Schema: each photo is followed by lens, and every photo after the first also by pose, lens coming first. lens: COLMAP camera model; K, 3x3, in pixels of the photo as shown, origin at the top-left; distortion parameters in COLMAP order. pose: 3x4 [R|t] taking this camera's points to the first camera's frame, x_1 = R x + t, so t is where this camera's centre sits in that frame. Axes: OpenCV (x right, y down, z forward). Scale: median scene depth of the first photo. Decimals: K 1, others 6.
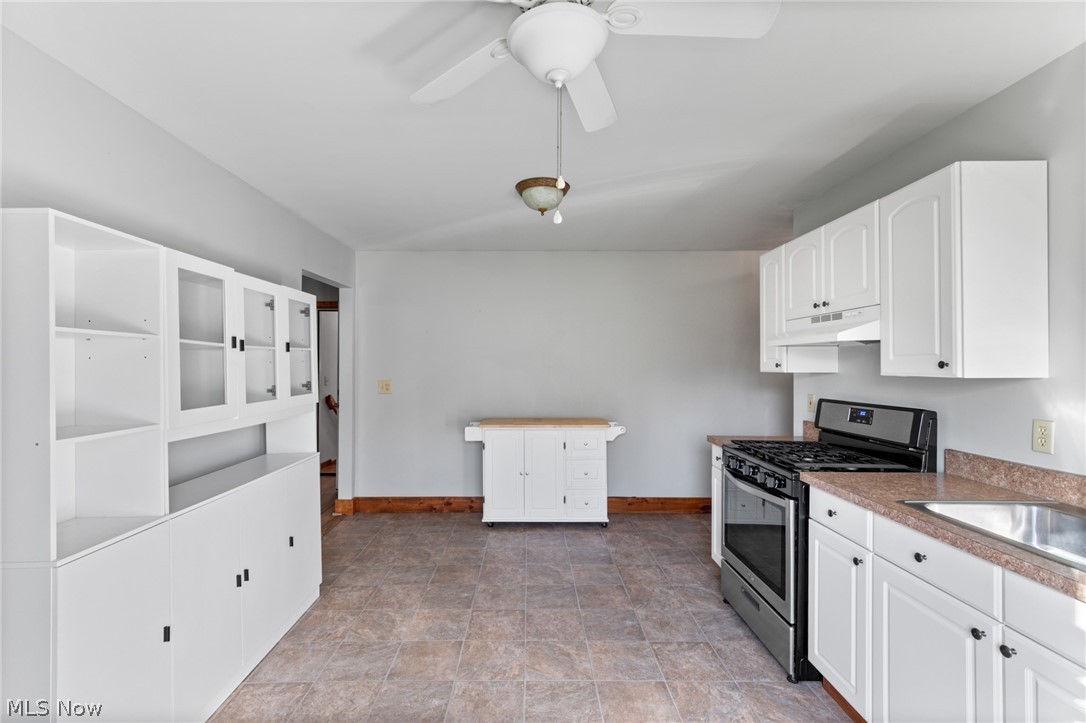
lens RADIAL K [[476.7, 0, 536.5], [0, 476.7, 367.9], [0, 0, 1]] dist [0.040151, 0.000475]
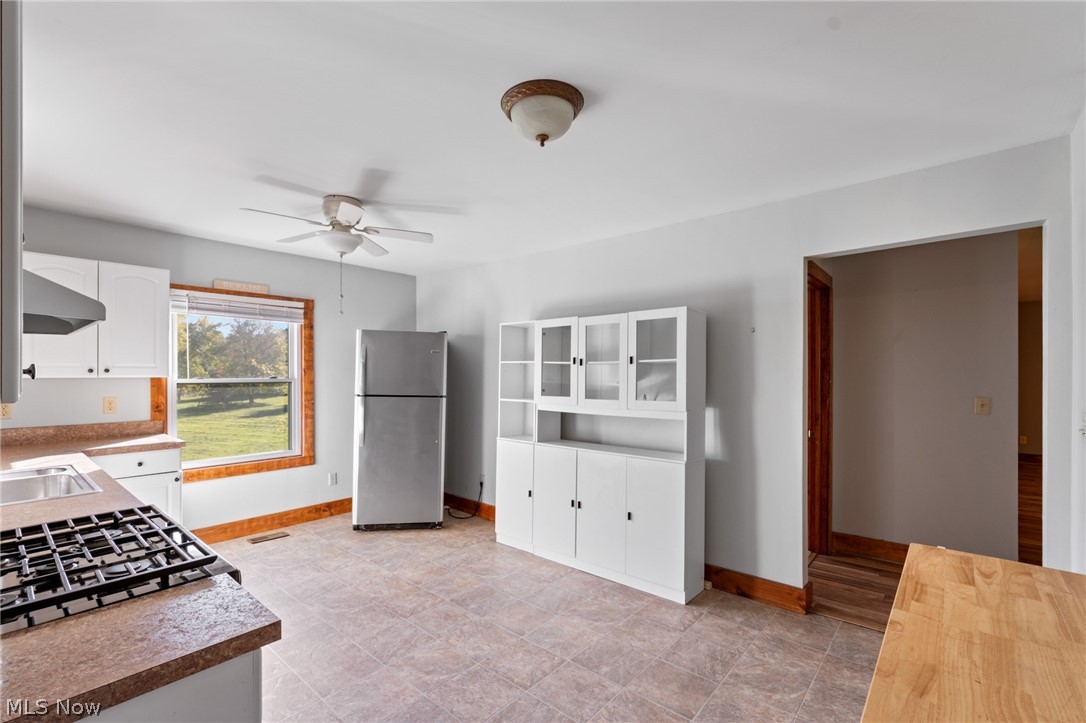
lens RADIAL K [[476.7, 0, 534.1], [0, 476.7, 367.8], [0, 0, 1]] dist [0.040151, 0.000475]
pose [[-0.659025, -0.014508, -0.751981, 0.618164], [-0.001881, 0.999843, -0.017641, -0.012173], [0.752118, -0.010212, -0.658949, 1.663624]]
